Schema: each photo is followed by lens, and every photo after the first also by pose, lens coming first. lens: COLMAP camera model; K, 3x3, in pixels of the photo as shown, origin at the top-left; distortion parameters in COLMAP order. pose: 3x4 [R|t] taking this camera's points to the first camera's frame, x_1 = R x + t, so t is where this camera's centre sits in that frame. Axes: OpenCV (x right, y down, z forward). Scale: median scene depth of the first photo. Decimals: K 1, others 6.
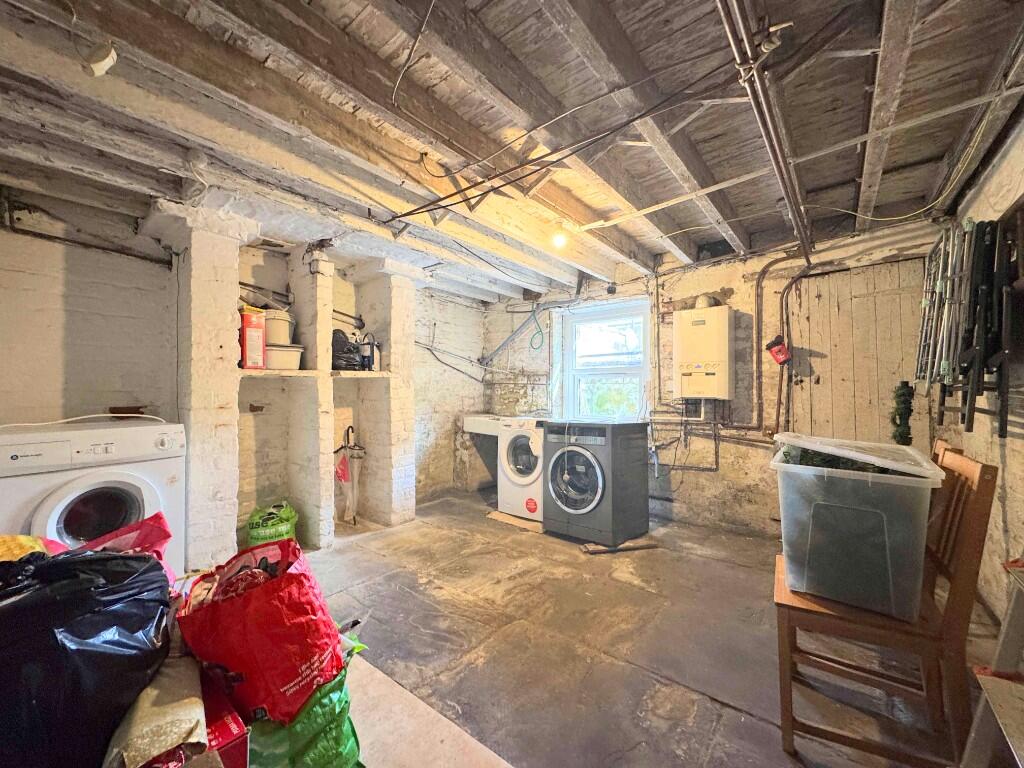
lens RADIAL K [[405.1, 0, 509.8], [0, 405.1, 383.2], [0, 0, 1]] dist [-0.000049, -0.000070]
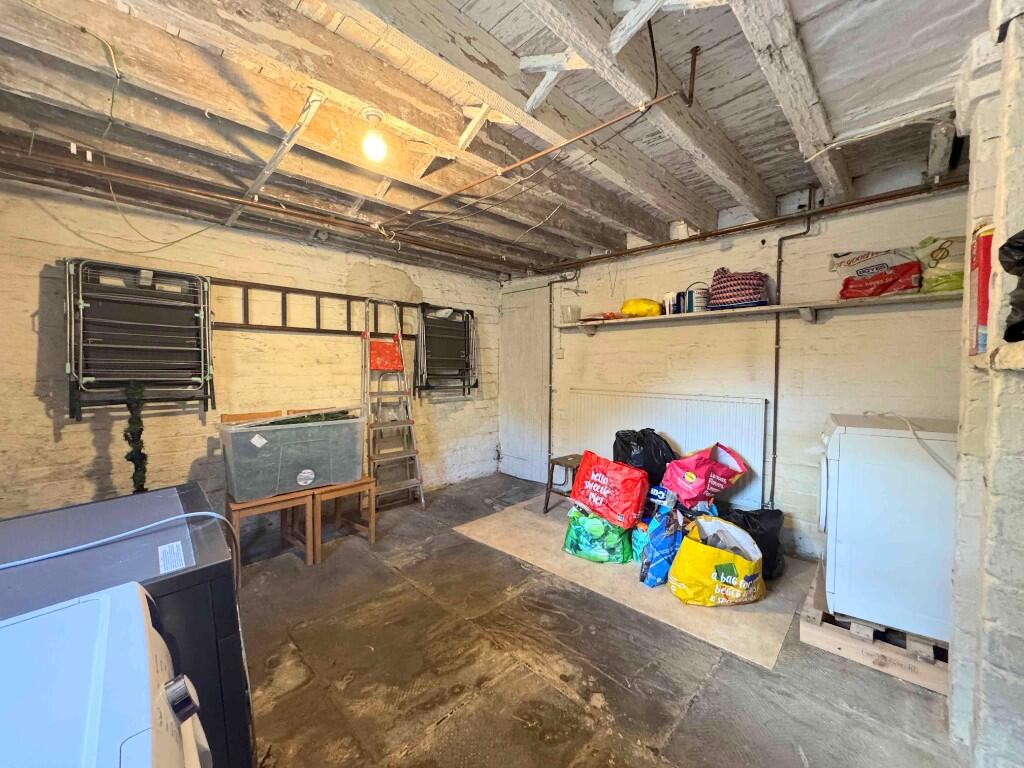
lens RADIAL K [[405.1, 0, 509.8], [0, 405.1, 383.2], [0, 0, 1]] dist [-0.000049, -0.000070]
pose [[-0.995997, -0.000557, 0.089382, -0.139675], [0.001432, 0.999753, 0.022190, -0.015406], [-0.089373, 0.022229, -0.995750, 1.687929]]
